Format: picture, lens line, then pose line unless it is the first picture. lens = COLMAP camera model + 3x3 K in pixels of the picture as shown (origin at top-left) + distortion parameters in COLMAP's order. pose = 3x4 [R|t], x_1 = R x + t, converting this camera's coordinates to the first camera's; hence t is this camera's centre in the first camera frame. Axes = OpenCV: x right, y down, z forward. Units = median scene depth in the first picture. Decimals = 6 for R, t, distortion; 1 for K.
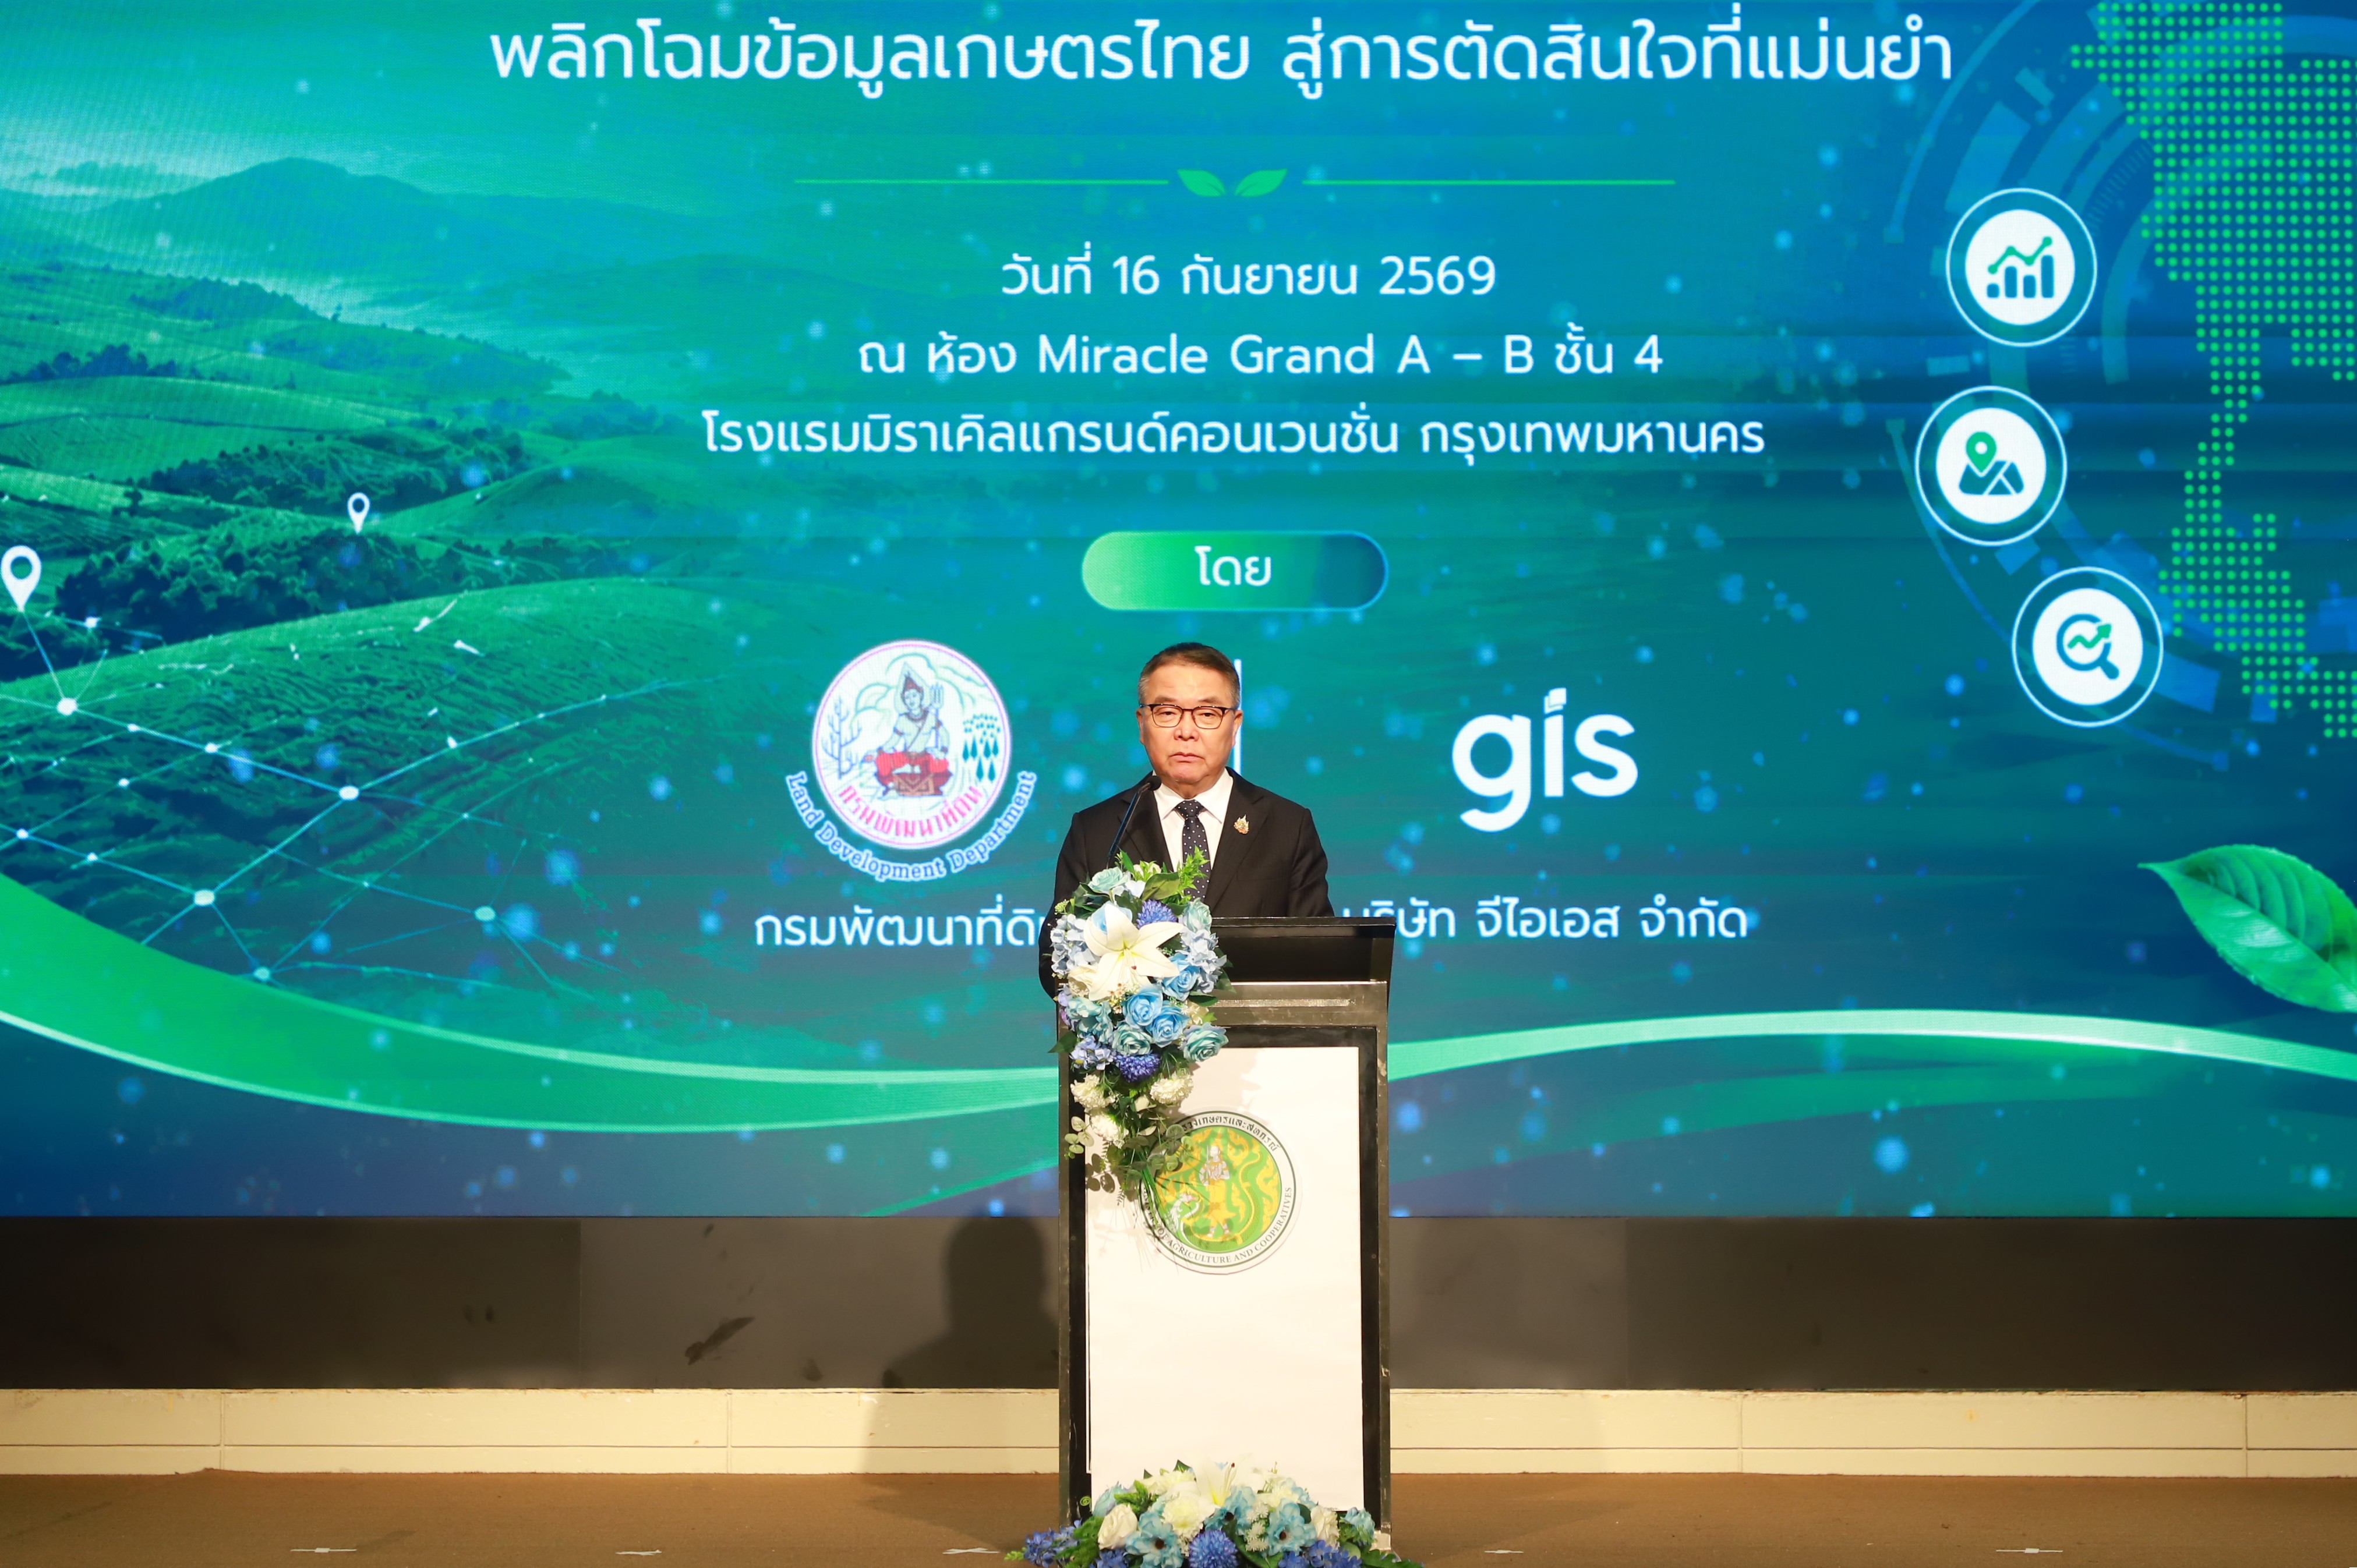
lens RADIAL K [[5572.5, 0, 1178.9], [0, 5572.5, 776.9], [0, 0, 1]] dist [-0.049518, 0.000000]
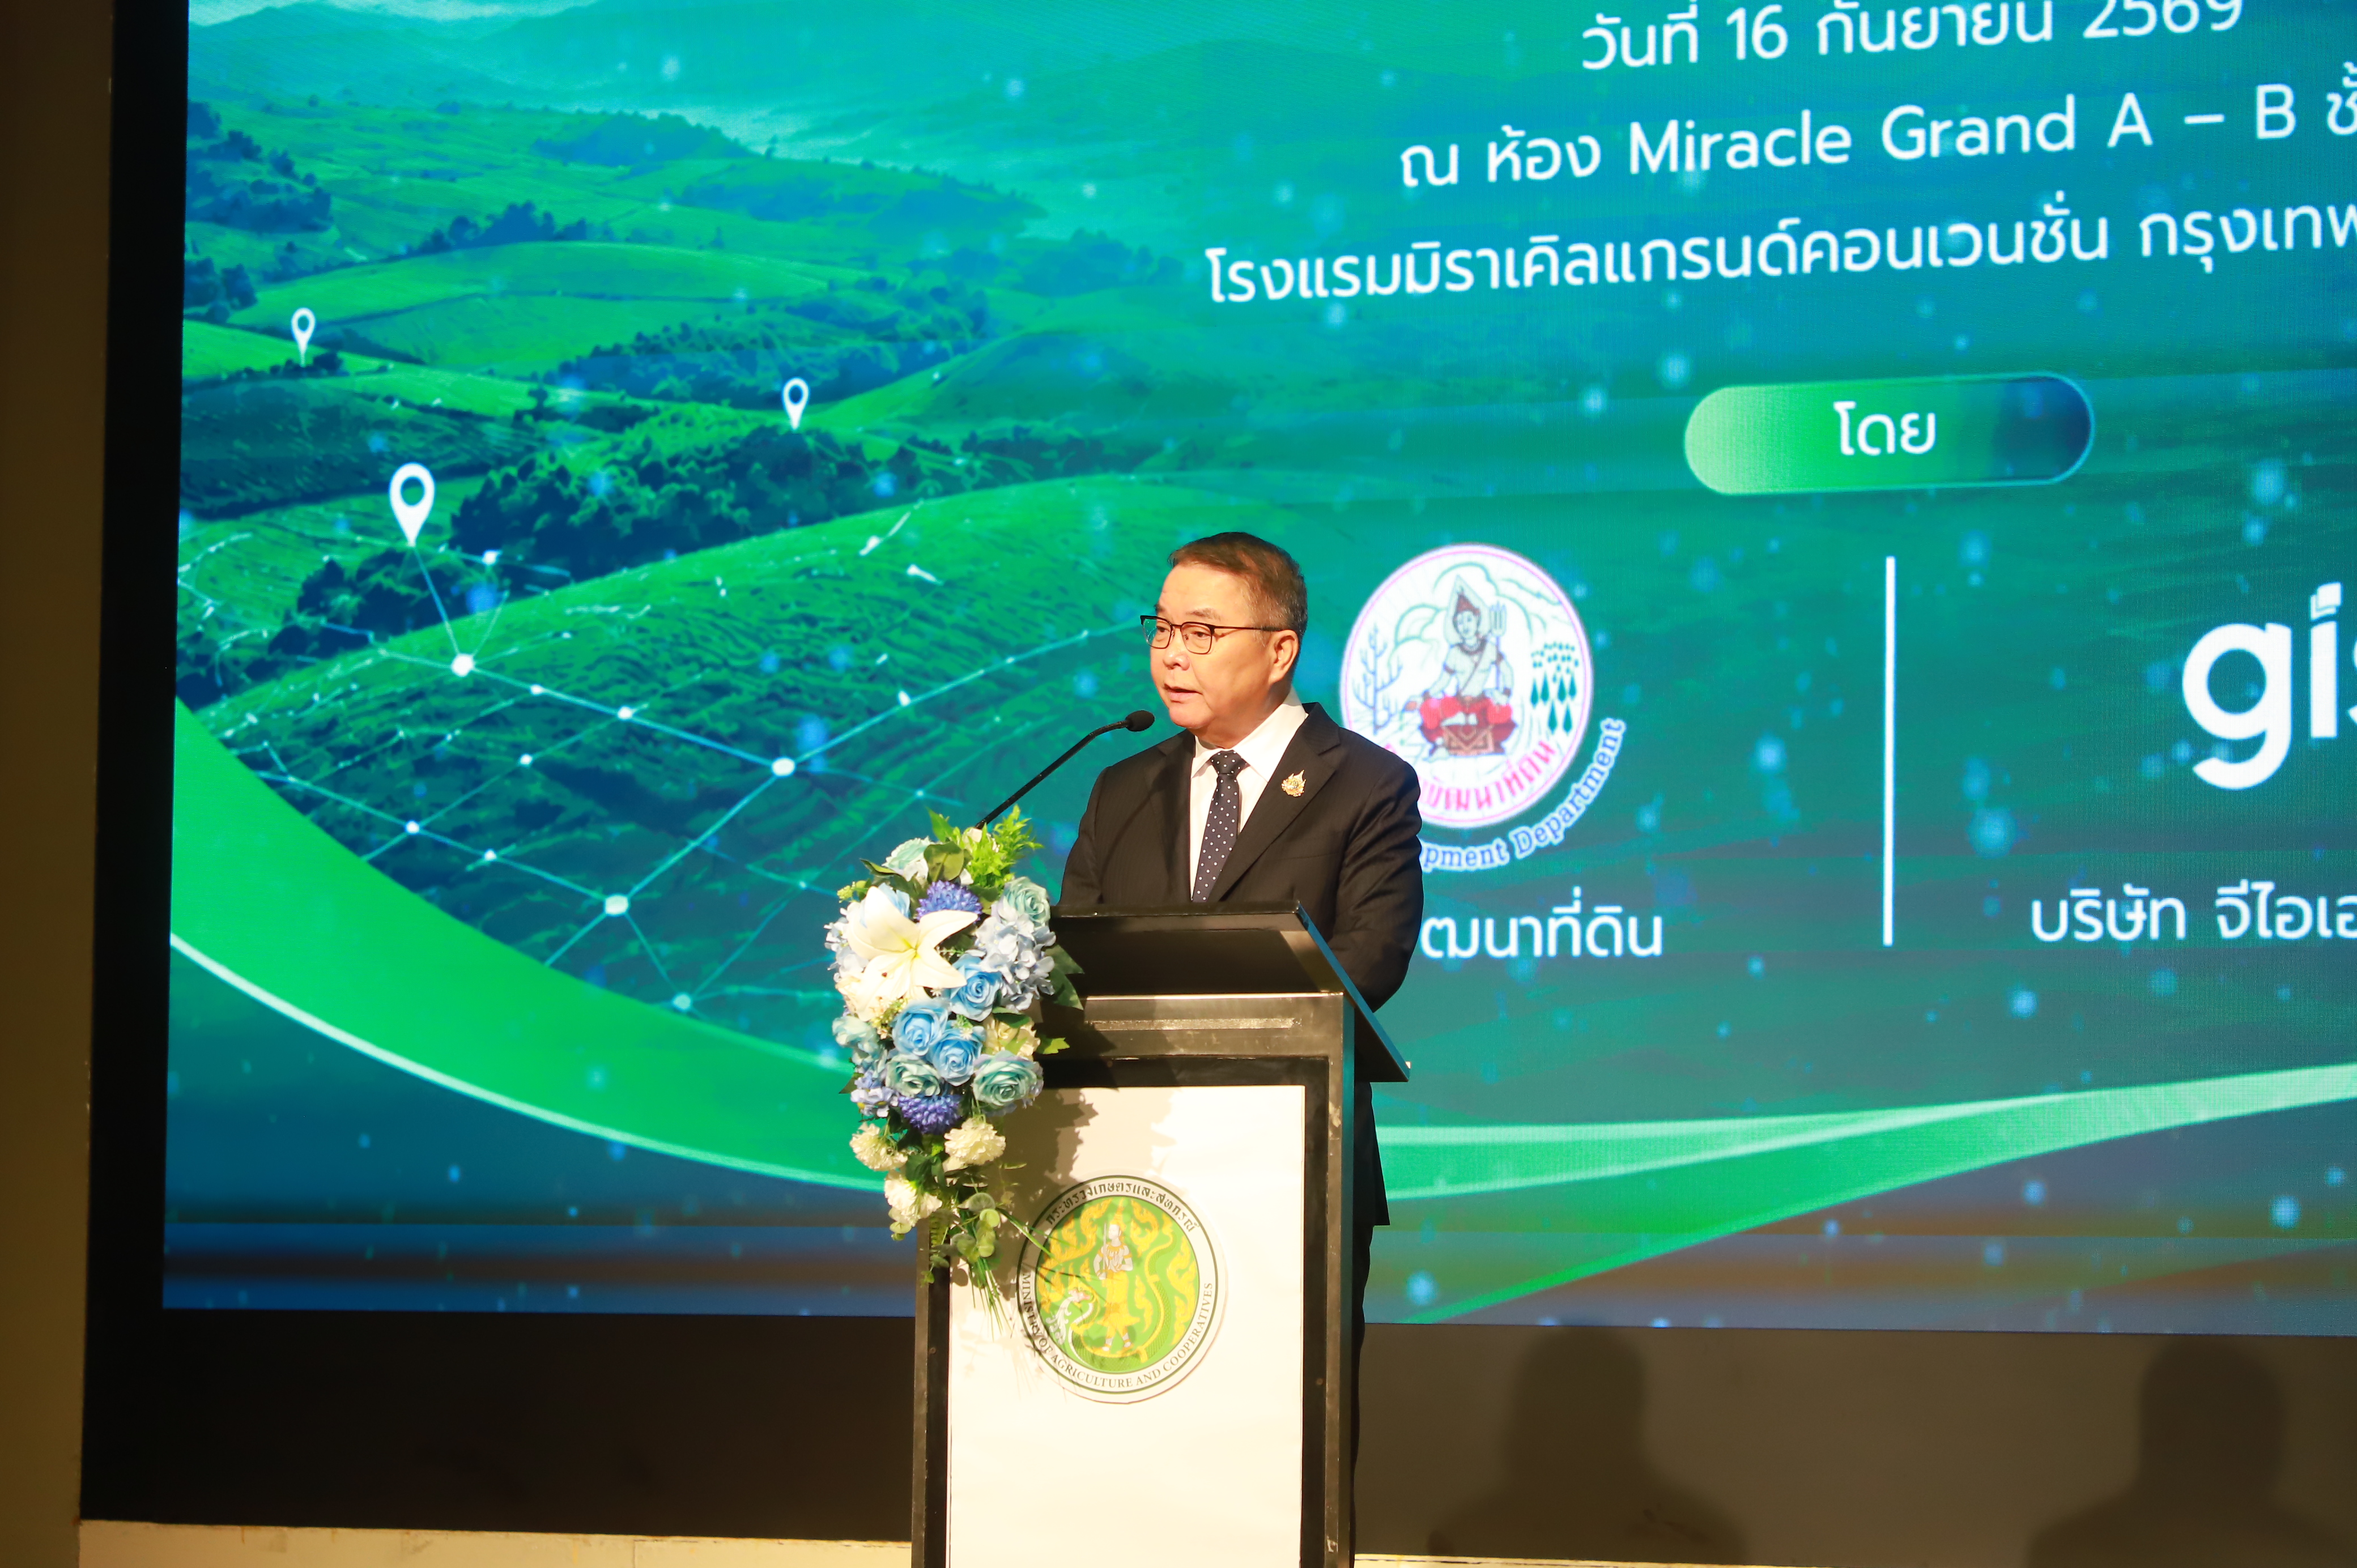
lens RADIAL K [[6880.9, 0, 1178.4], [0, 6880.9, 790.7], [0, 0, 1]] dist [-0.064864, 0.000000]
pose [[0.912043, -0.019029, -0.409653, 0.290909], [0.019132, 0.999810, -0.003848, 0.010851], [0.409648, -0.004328, 0.912234, 0.151359]]
